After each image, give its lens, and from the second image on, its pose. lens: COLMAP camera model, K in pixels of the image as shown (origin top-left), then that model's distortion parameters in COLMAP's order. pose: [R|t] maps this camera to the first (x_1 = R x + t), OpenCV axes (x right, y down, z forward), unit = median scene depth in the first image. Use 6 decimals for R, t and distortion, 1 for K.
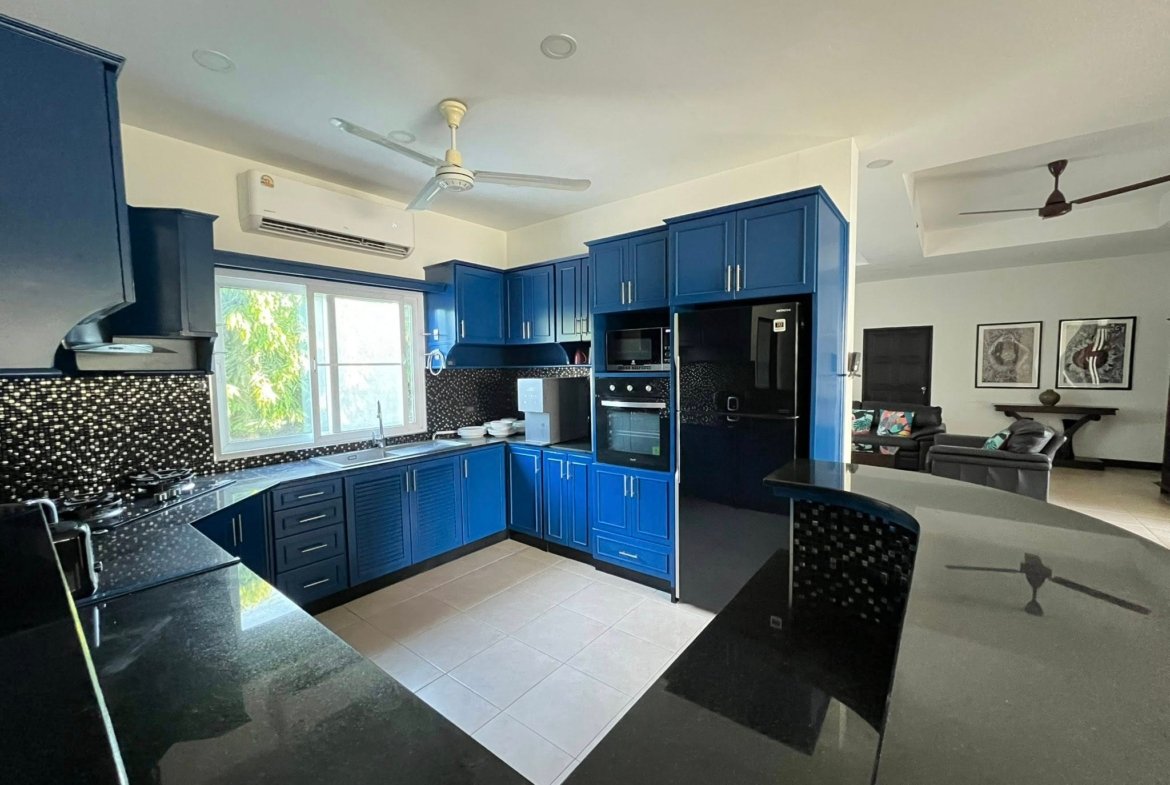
lens RADIAL K [[475.8, 0, 585.0], [0, 475.8, 392.5], [0, 0, 1]] dist [0.000069, -0.000065]
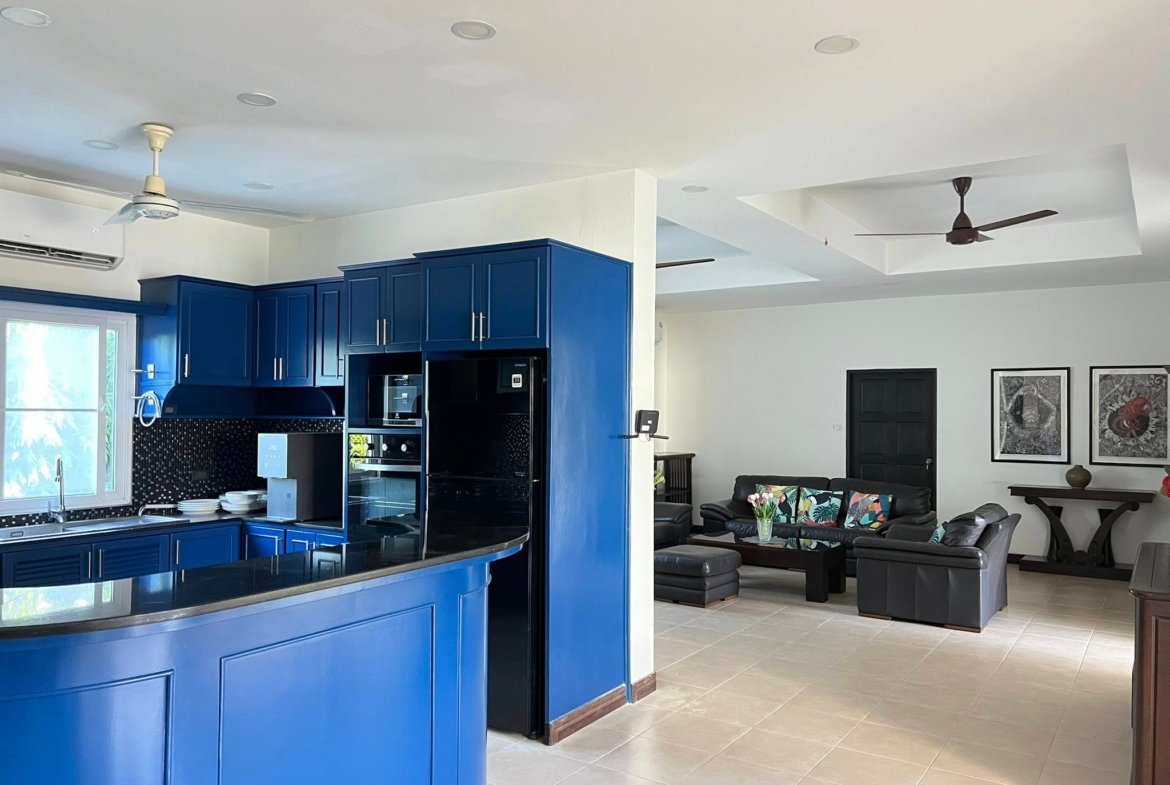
lens RADIAL K [[896.3, 0, 585.0], [0, 896.3, 392.5], [0, 0, 1]] dist [0.025998, -0.005051]
pose [[0.996605, 0.024780, 0.078510, 0.246306], [-0.018526, 0.996670, -0.079410, 0.009389], [-0.080217, 0.077686, 0.993746, -0.436011]]
